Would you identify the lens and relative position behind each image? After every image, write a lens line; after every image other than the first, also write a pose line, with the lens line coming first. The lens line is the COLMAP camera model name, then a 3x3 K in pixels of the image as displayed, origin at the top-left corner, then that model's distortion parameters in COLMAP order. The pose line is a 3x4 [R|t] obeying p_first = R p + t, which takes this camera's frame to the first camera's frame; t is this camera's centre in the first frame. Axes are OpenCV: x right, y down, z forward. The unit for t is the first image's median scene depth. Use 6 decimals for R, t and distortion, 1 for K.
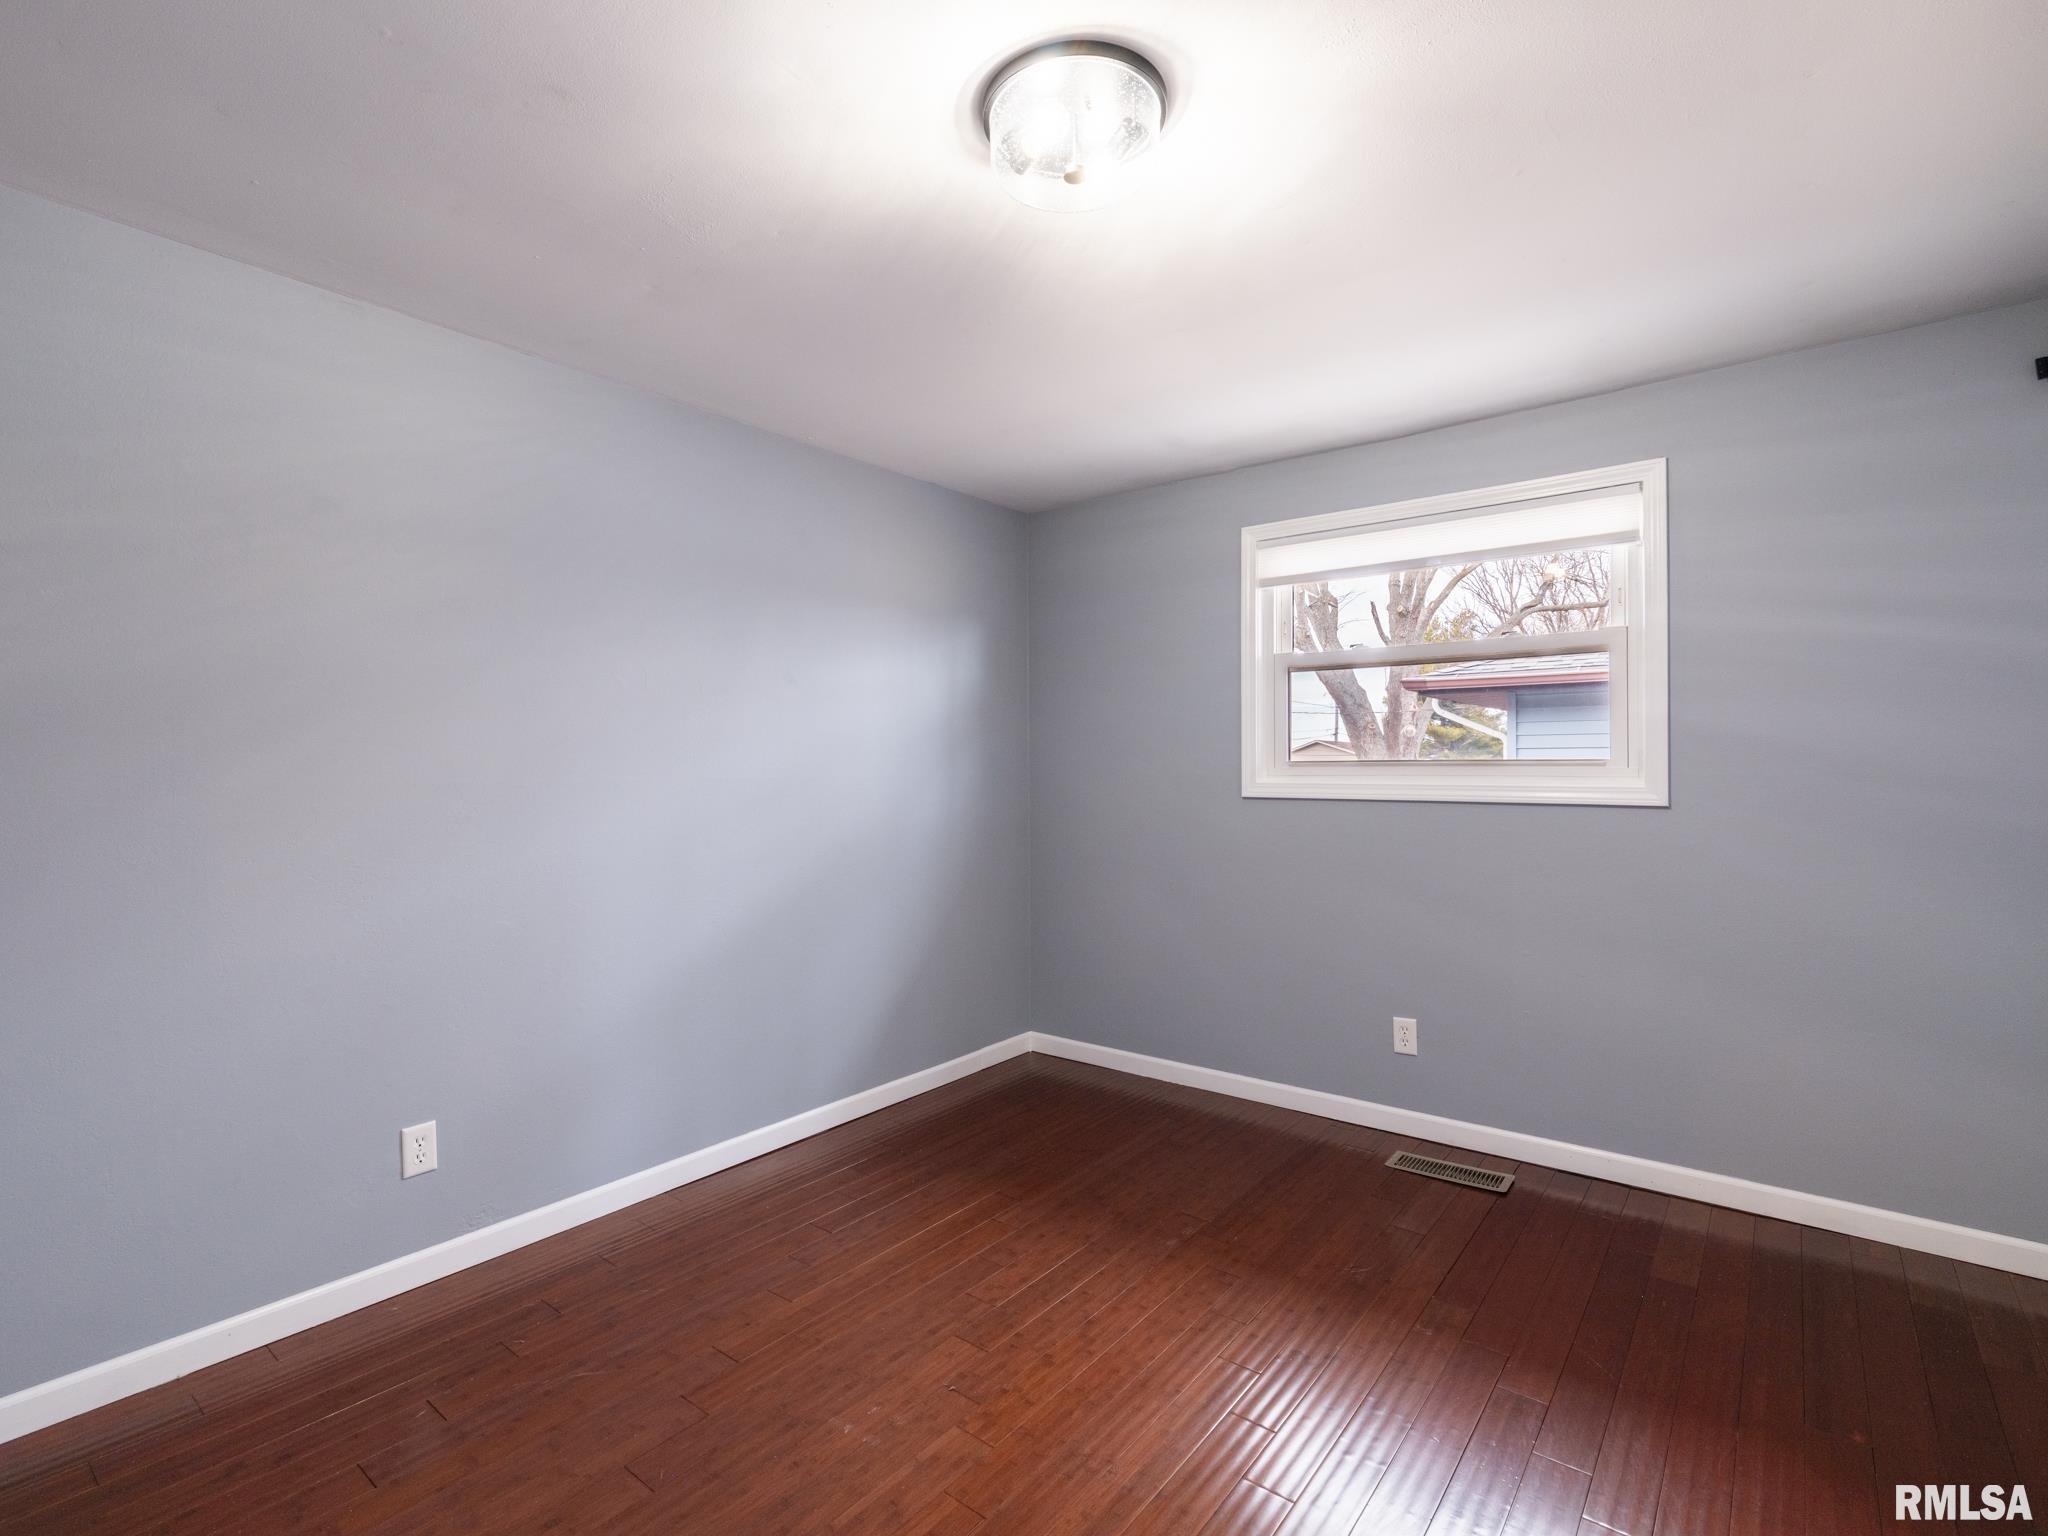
lens RADIAL K [[972.2, 0, 1024.0], [0, 972.2, 768.0], [0, 0, 1]] dist [0.004462, 0.000807]
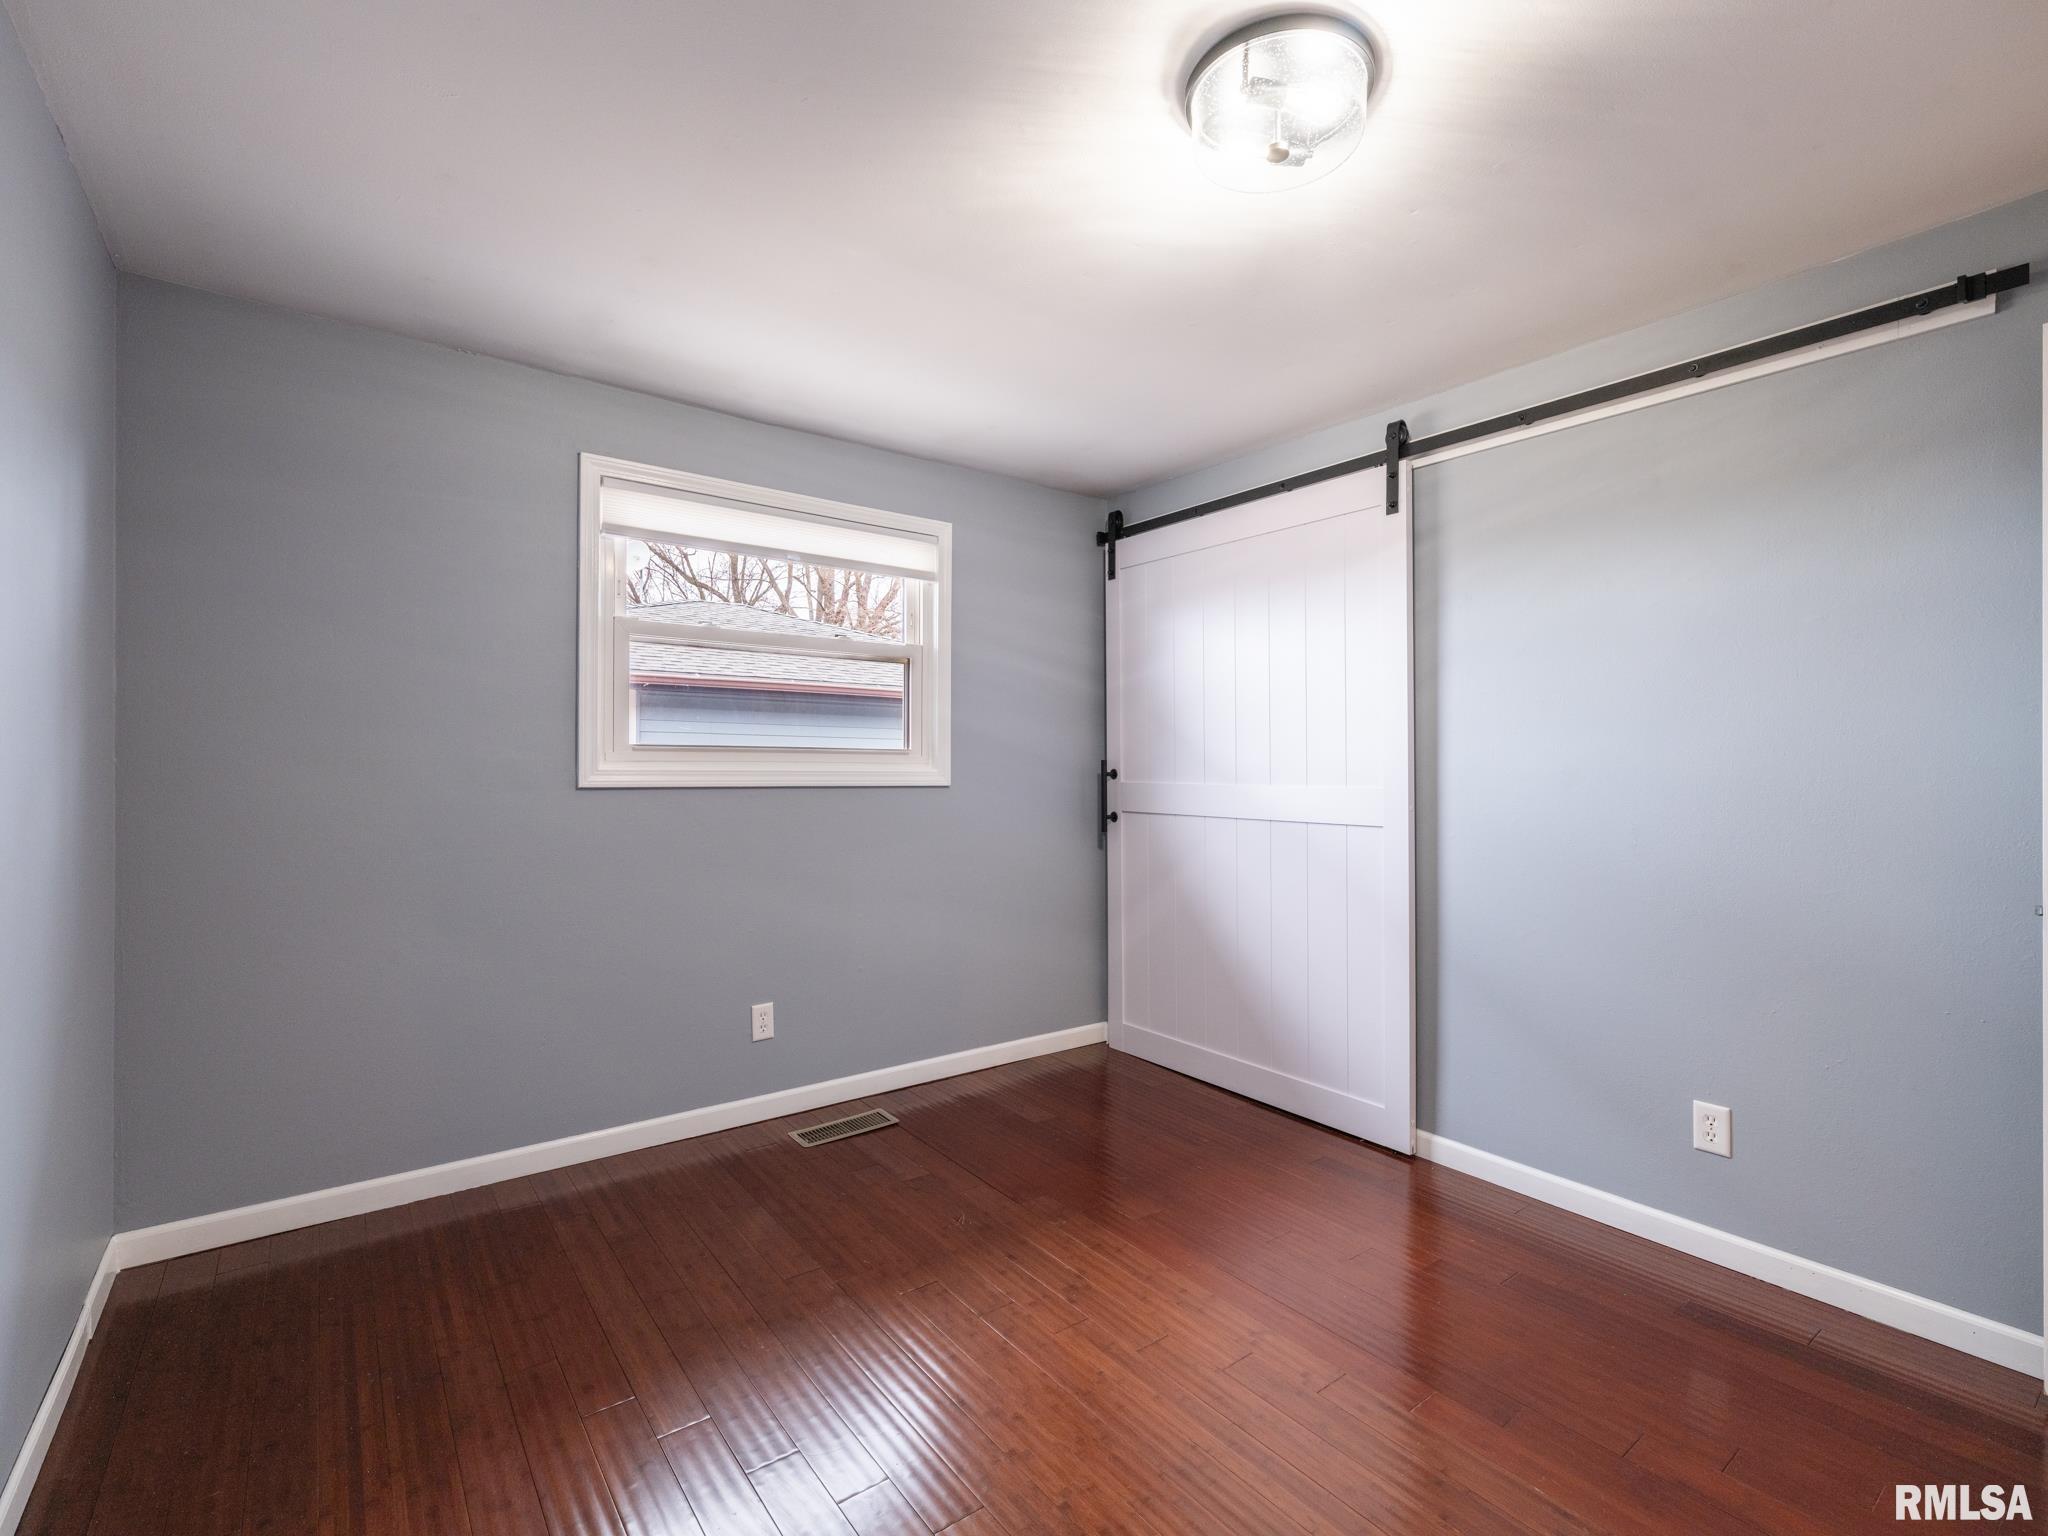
lens RADIAL K [[934.2, 0, 1024.0], [0, 934.2, 768.0], [0, 0, 1]] dist [0.000196, 0.000616]
pose [[0.257552, -0.004075, 0.966256, -0.506136], [-0.010095, 0.999925, 0.006907, 0.004362], [-0.966212, -0.011533, 0.257492, 0.530927]]
